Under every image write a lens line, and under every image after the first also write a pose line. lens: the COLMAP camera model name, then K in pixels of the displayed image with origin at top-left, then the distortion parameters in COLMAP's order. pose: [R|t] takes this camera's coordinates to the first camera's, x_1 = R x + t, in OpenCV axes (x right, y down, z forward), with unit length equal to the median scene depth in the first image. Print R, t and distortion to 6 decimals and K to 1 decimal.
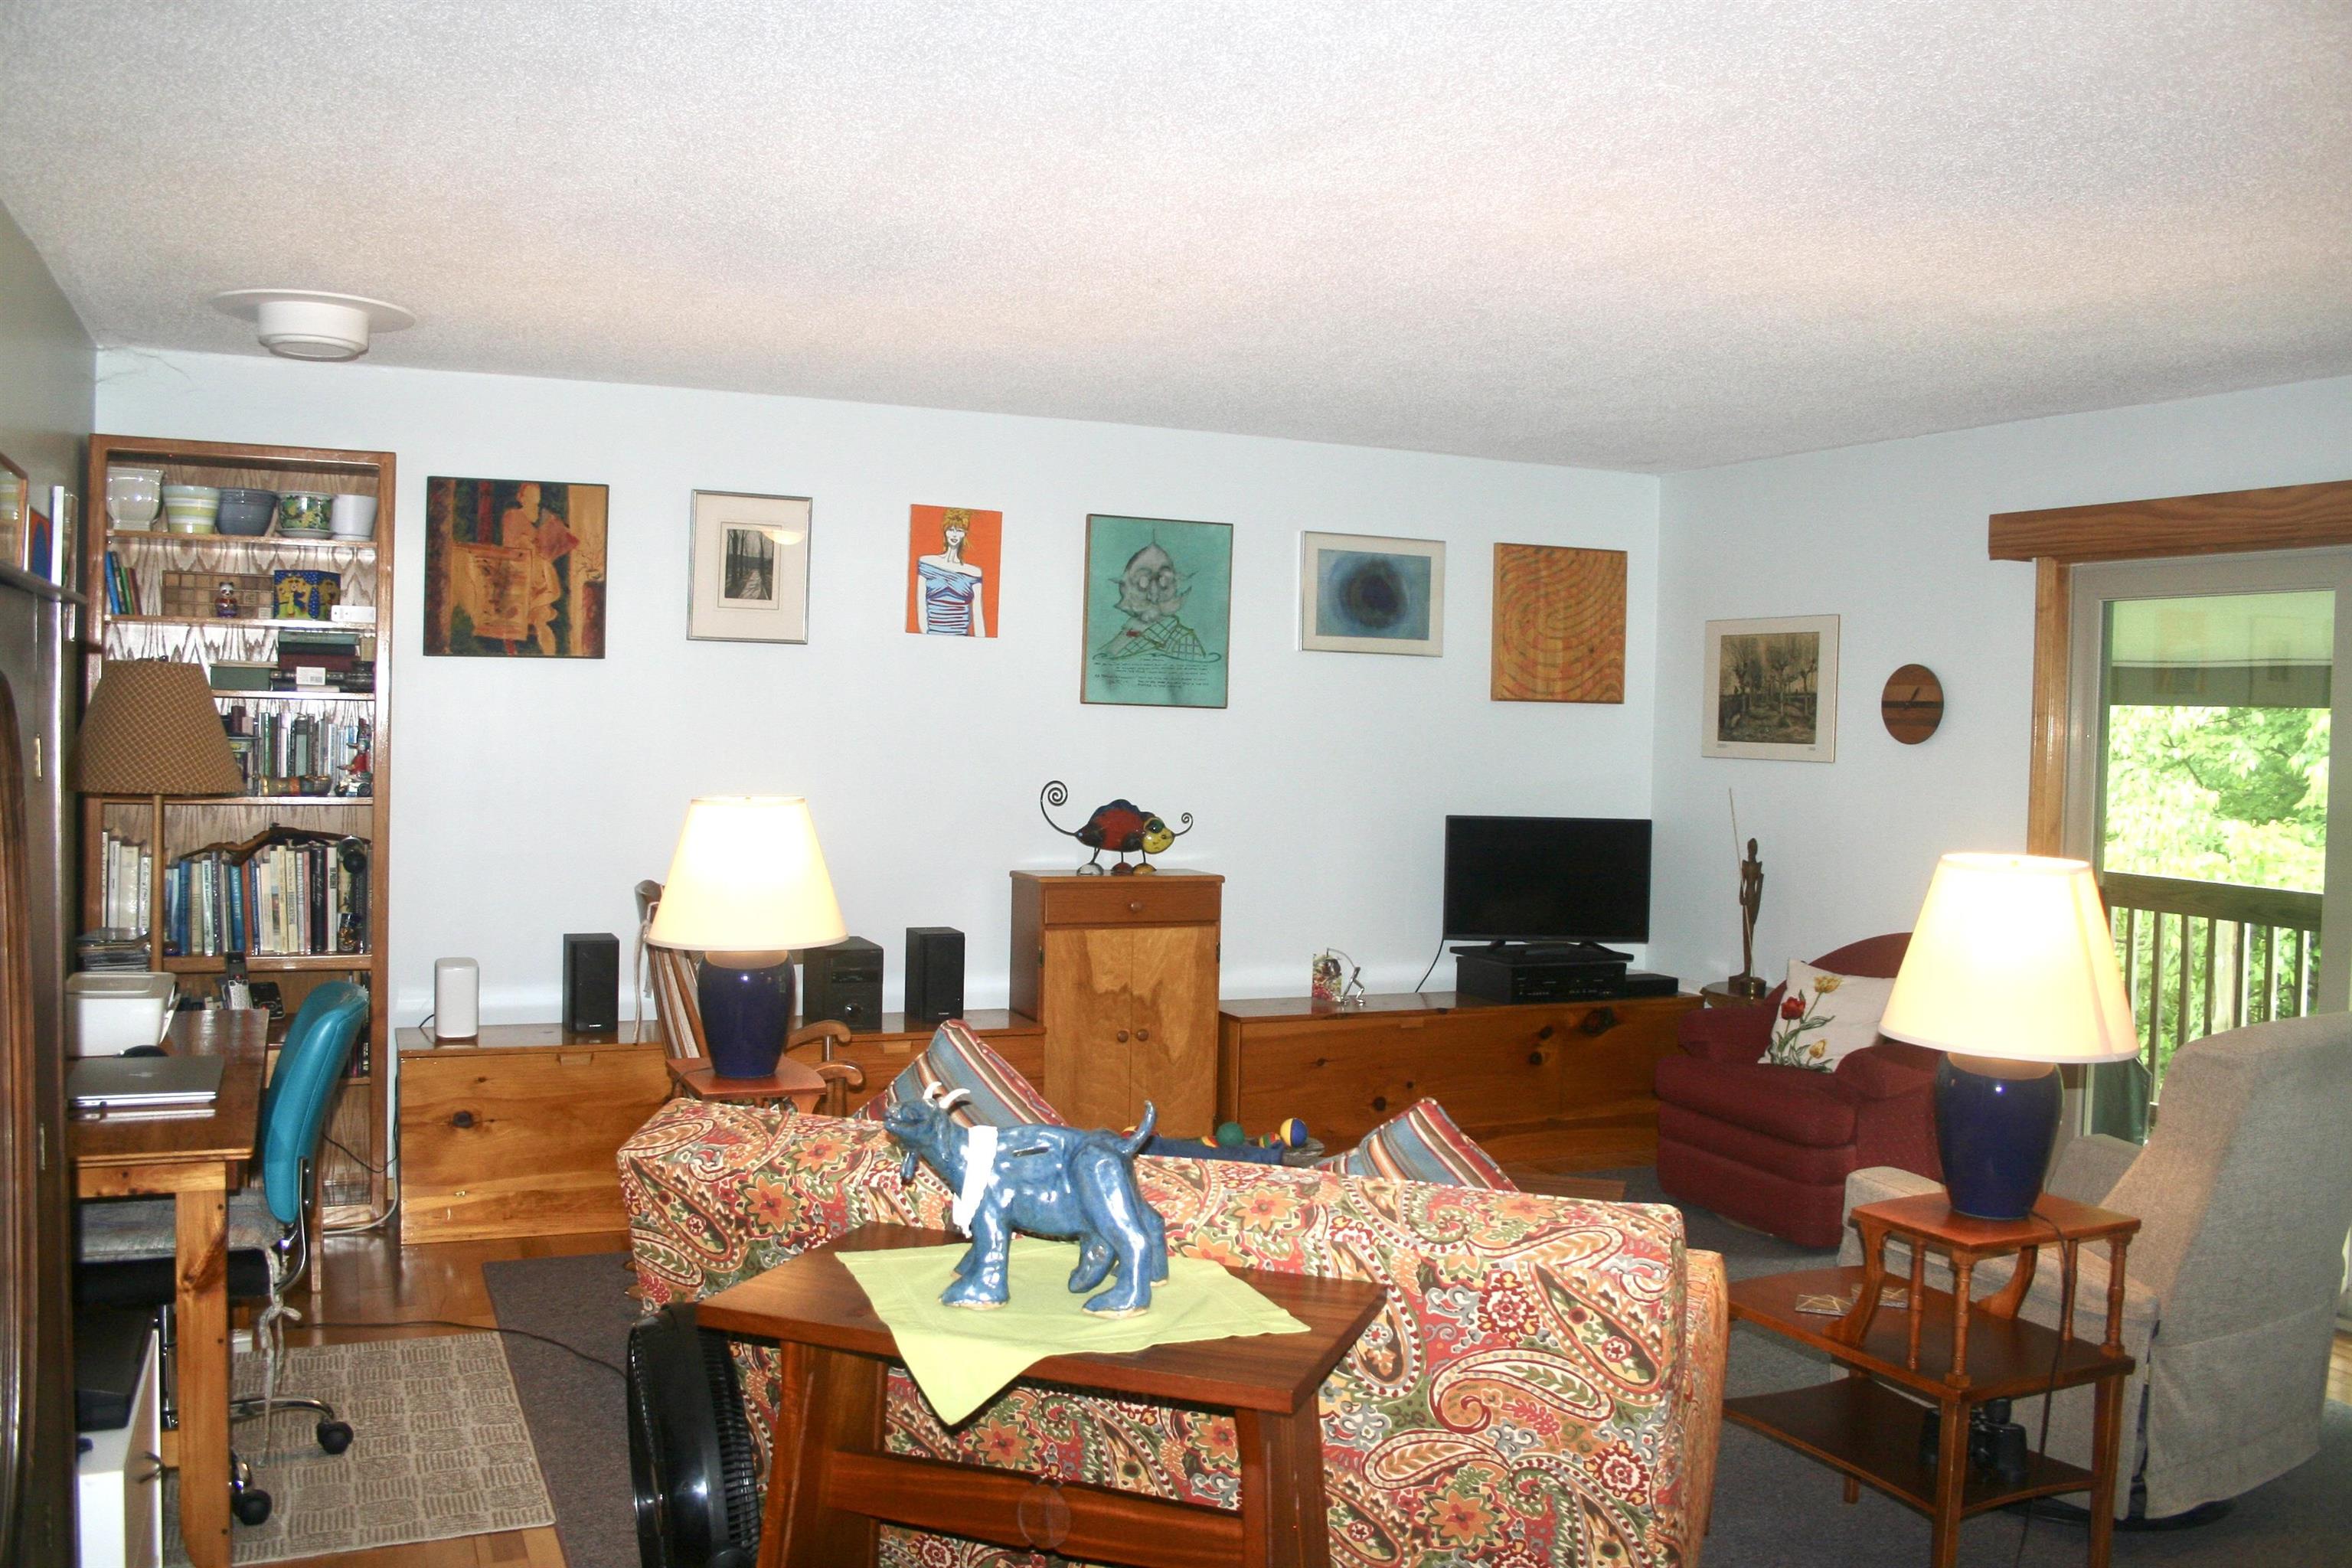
lens RADIAL K [[1985.4, 0, 1191.0], [0, 1985.4, 771.7], [0, 0, 1]] dist [-0.143717, 0.125364]
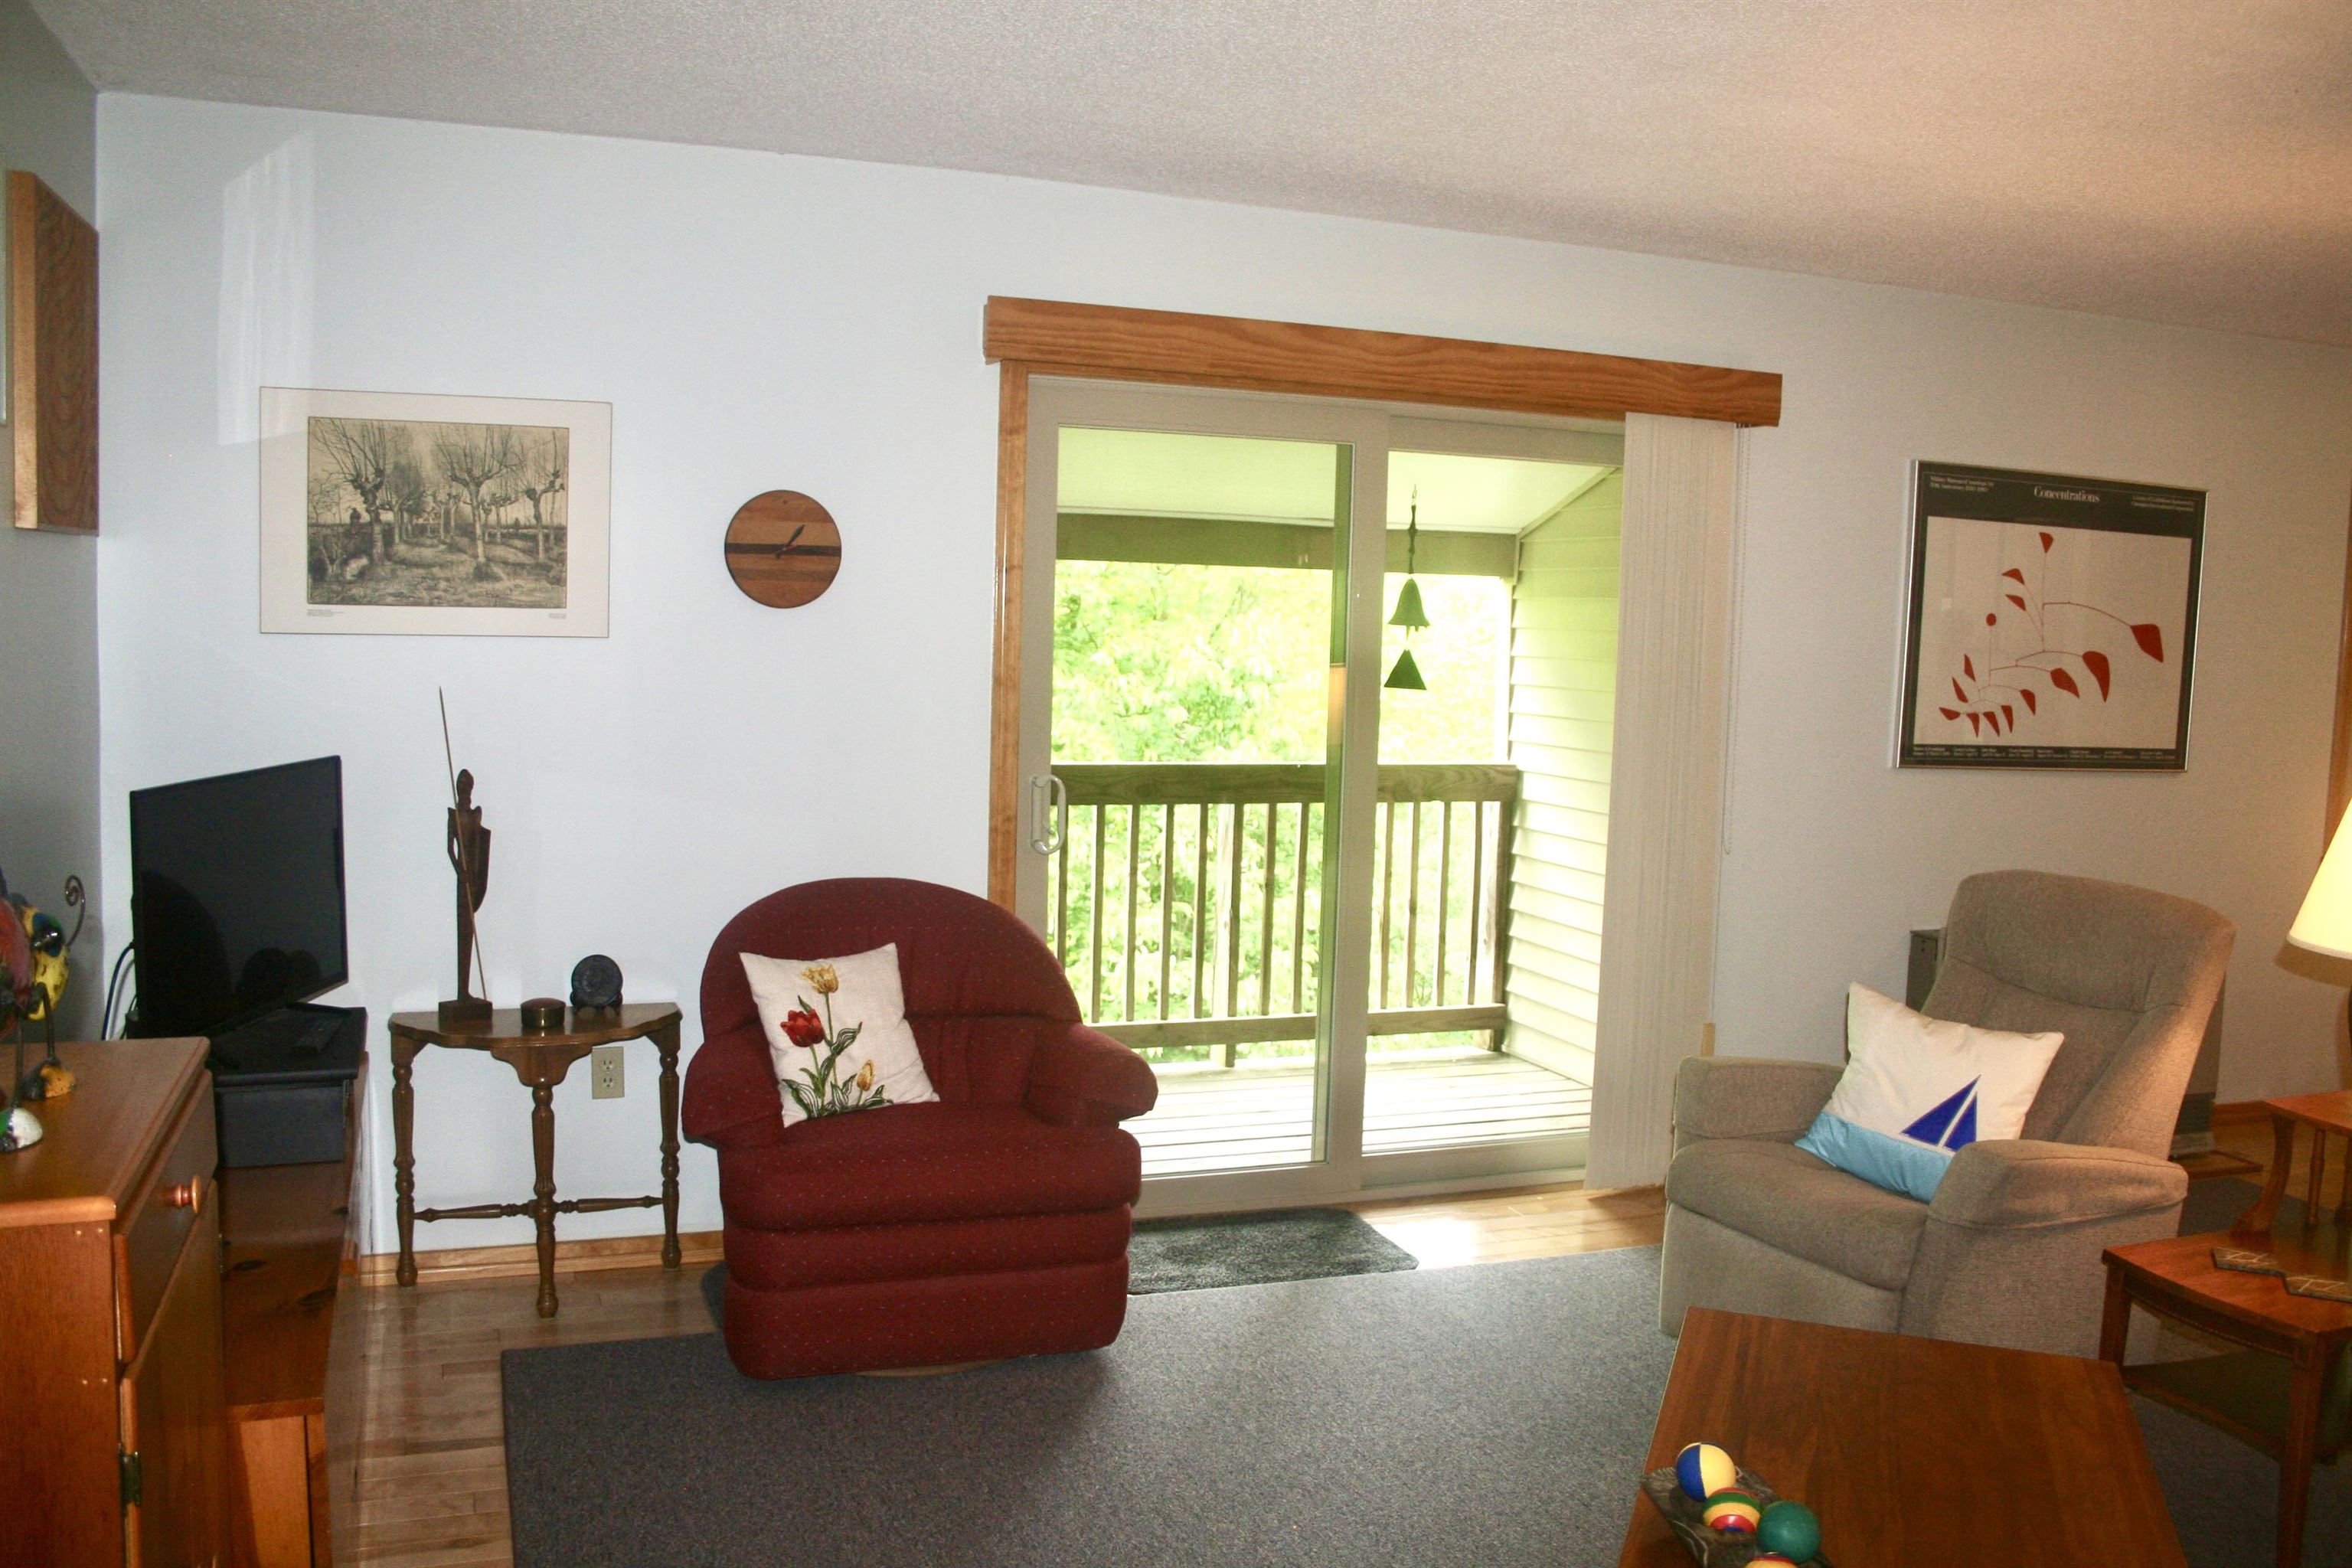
lens RADIAL K [[1894.2, 0, 1154.7], [0, 1894.2, 808.5], [0, 0, 1]] dist [-0.107479, 0.006081]
pose [[0.072215, -0.136289, 0.988034, -0.280355], [-0.003609, 0.990578, 0.136904, -0.035325], [-0.997383, -0.013452, 0.071043, 0.813923]]
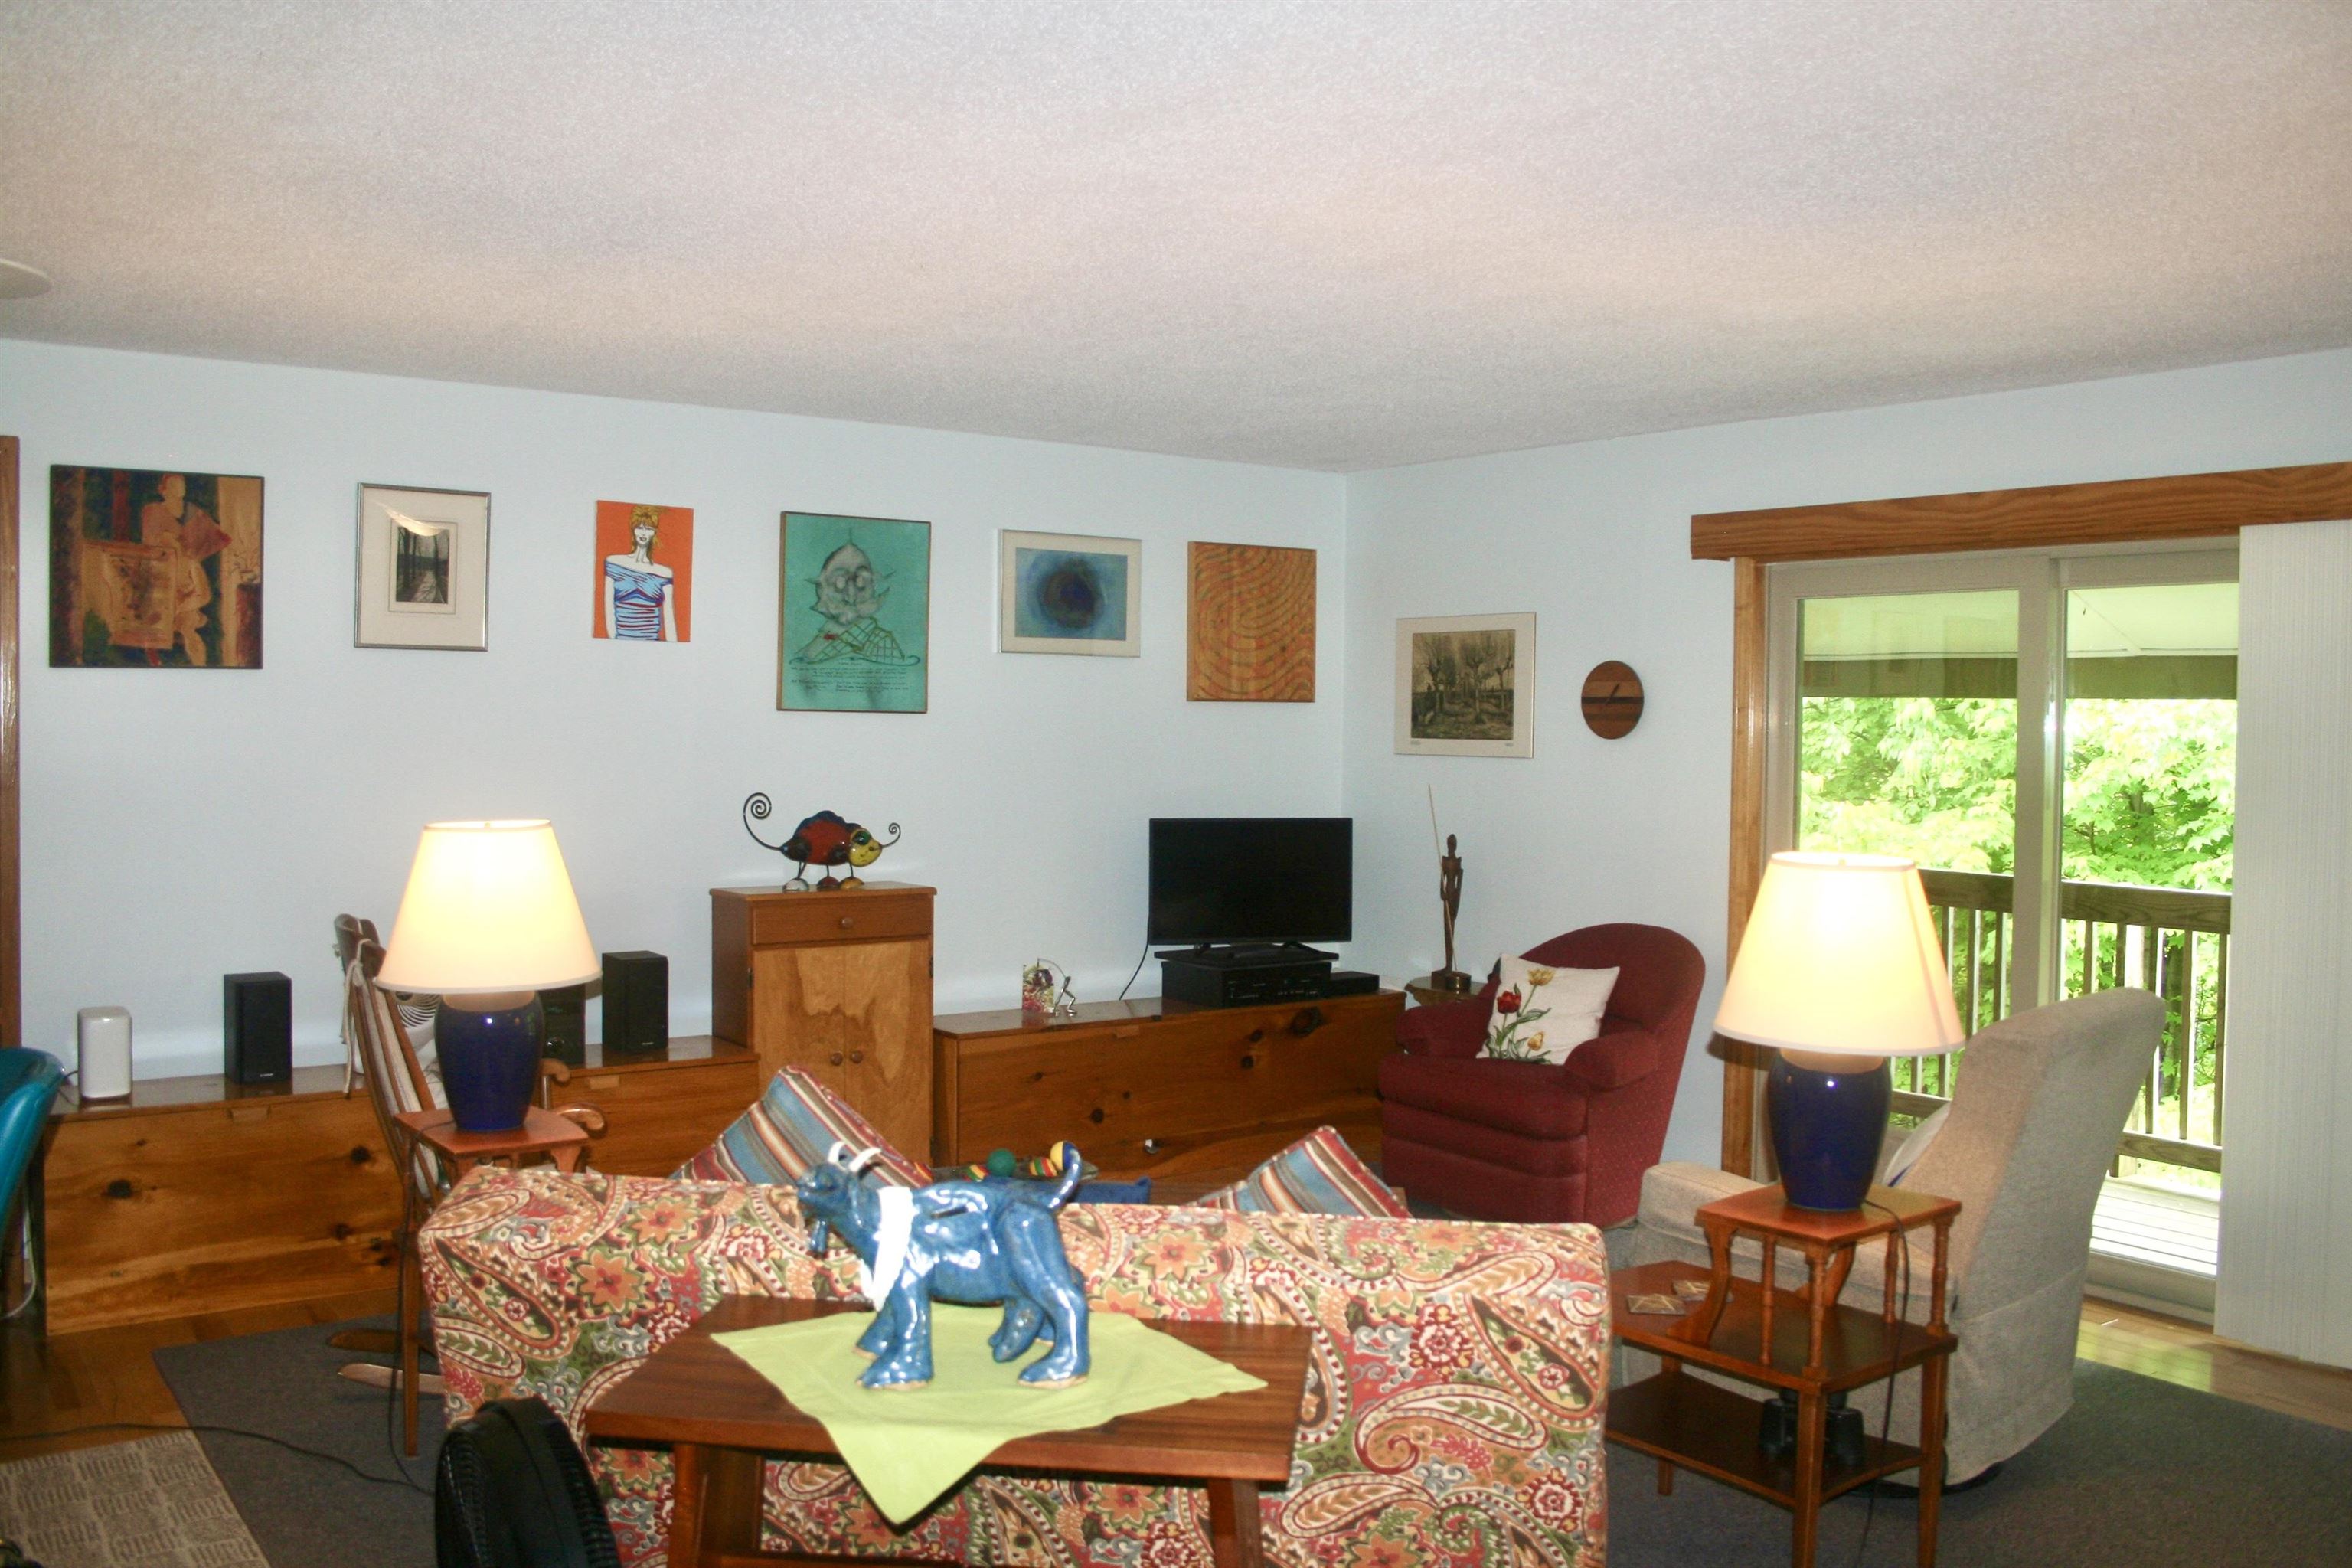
lens RADIAL K [[1985.4, 0, 1185.9], [0, 1985.4, 770.0], [0, 0, 1]] dist [-0.143717, 0.125364]
pose [[0.977902, -0.018974, 0.208201, -0.064088], [0.018767, 0.999819, 0.002970, -0.005182], [-0.208220, 0.001003, 0.978082, 0.034591]]
